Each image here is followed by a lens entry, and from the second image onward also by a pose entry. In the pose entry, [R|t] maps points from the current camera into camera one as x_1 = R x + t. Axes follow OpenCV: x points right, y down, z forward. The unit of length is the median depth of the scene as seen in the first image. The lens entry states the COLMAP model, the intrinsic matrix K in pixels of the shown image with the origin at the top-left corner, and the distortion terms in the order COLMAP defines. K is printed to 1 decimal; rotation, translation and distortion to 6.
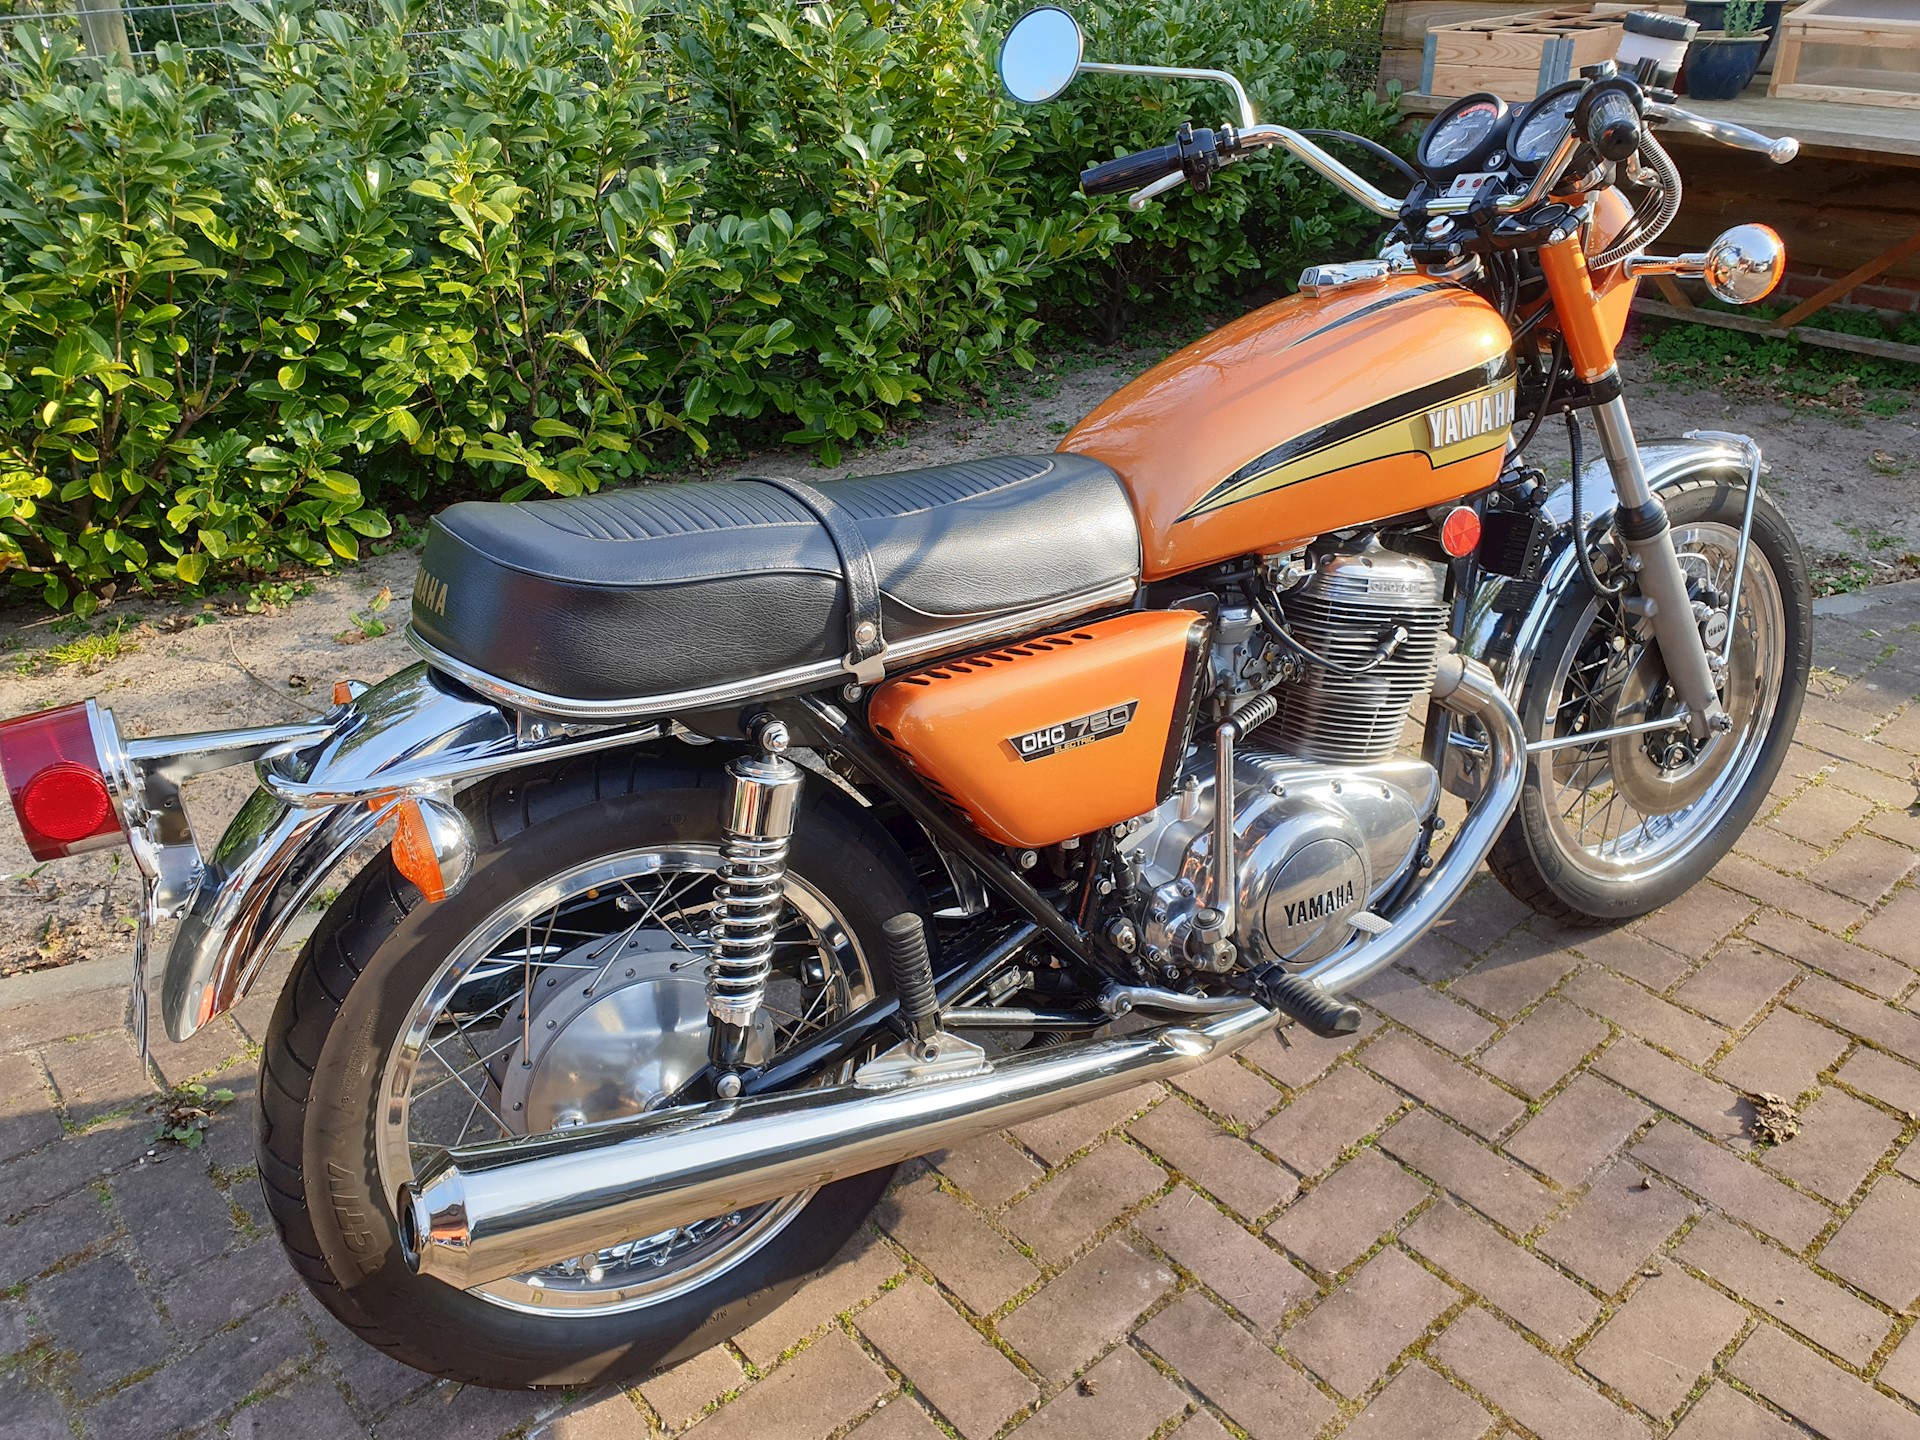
lens RADIAL K [[1496.2, 0, 964.6], [0, 1496.2, 734.1], [0, 0, 1]] dist [0.002212, -0.000559]
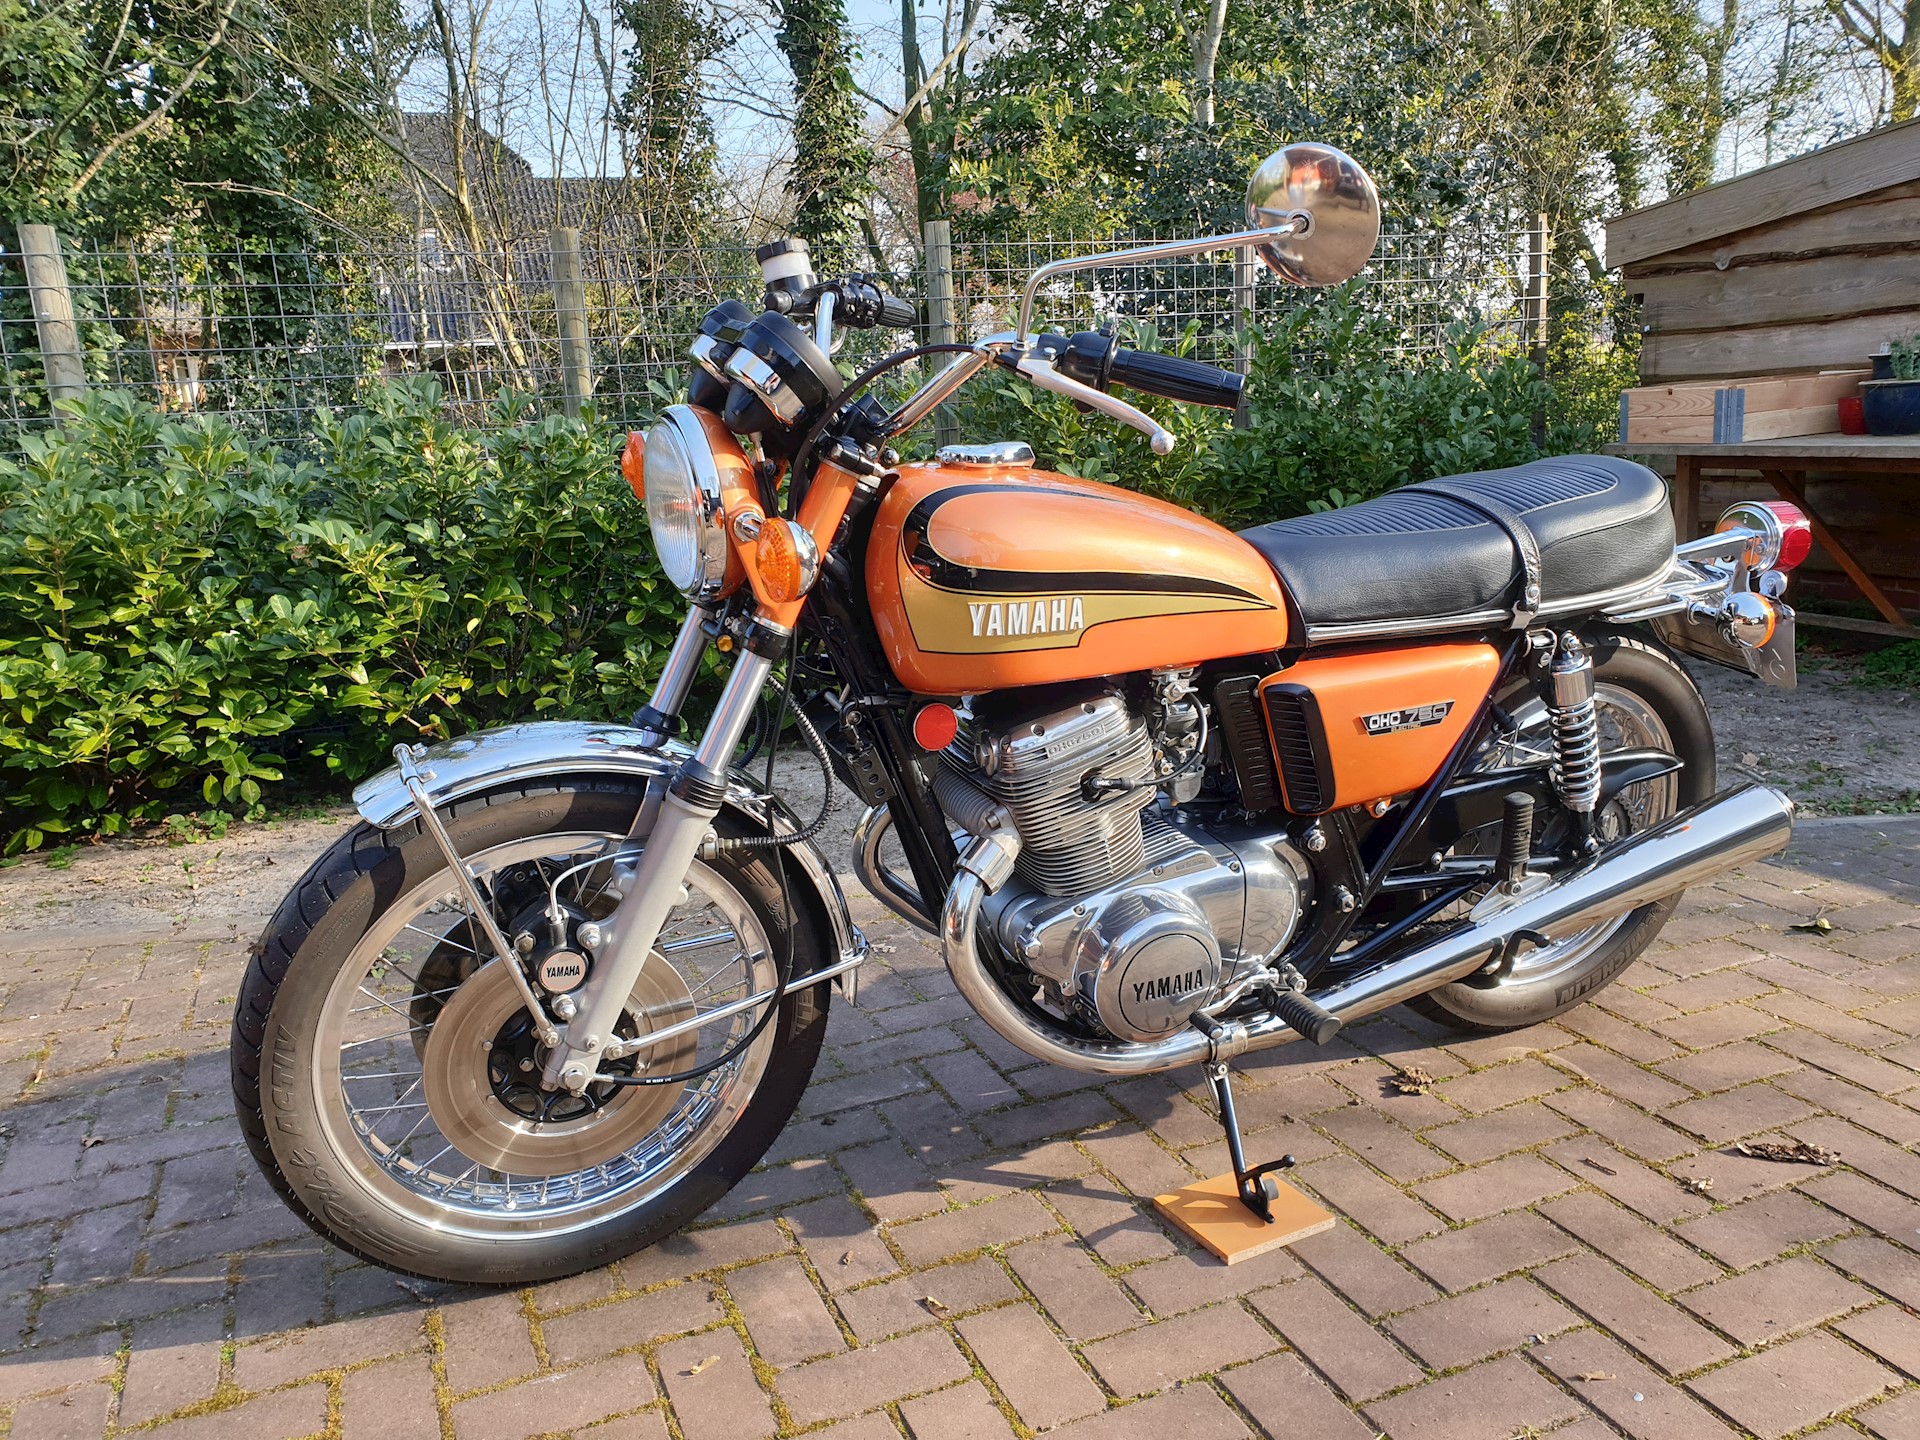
lens RADIAL K [[1489.8, 0, 958.2], [0, 1489.8, 709.3], [0, 0, 1]] dist [0.018467, 0.006179]
pose [[0.949865, 0.029405, -0.311273, 0.581926], [-0.118969, 0.954671, -0.272854, 0.399634], [0.289140, 0.296206, 0.910308, -0.339471]]
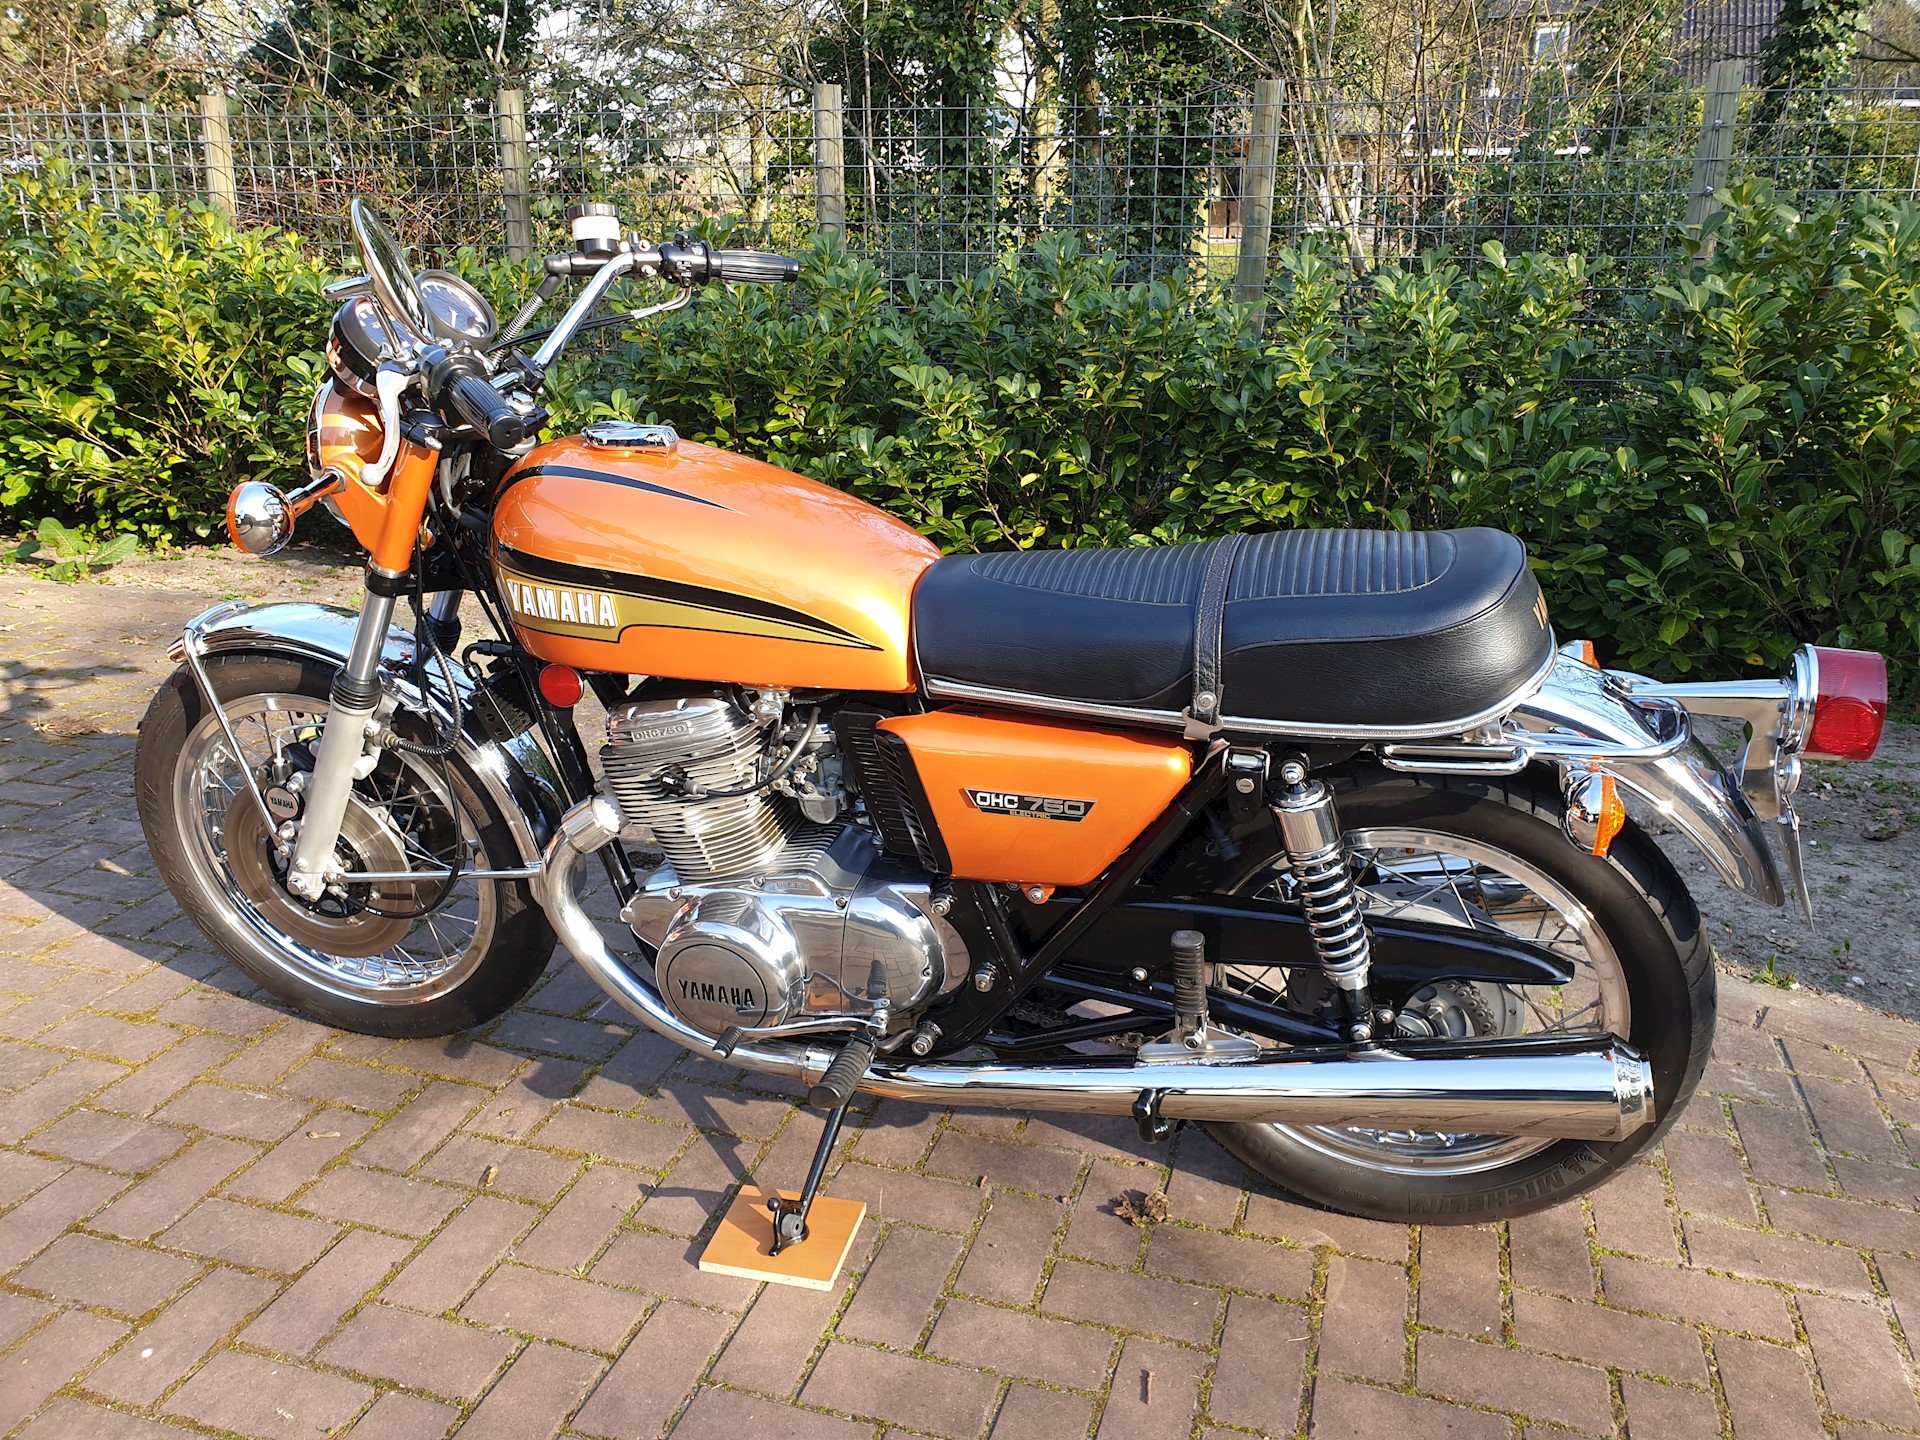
lens RADIAL K [[1492.8, 0, 971.6], [0, 1492.8, 719.9], [0, 0, 1]] dist [0.017148, 0.003695]
pose [[0.534335, 0.281829, -0.796905, 1.302459], [-0.428925, 0.902784, 0.031674, -0.013737], [0.728360, 0.324889, 0.603273, 0.165589]]
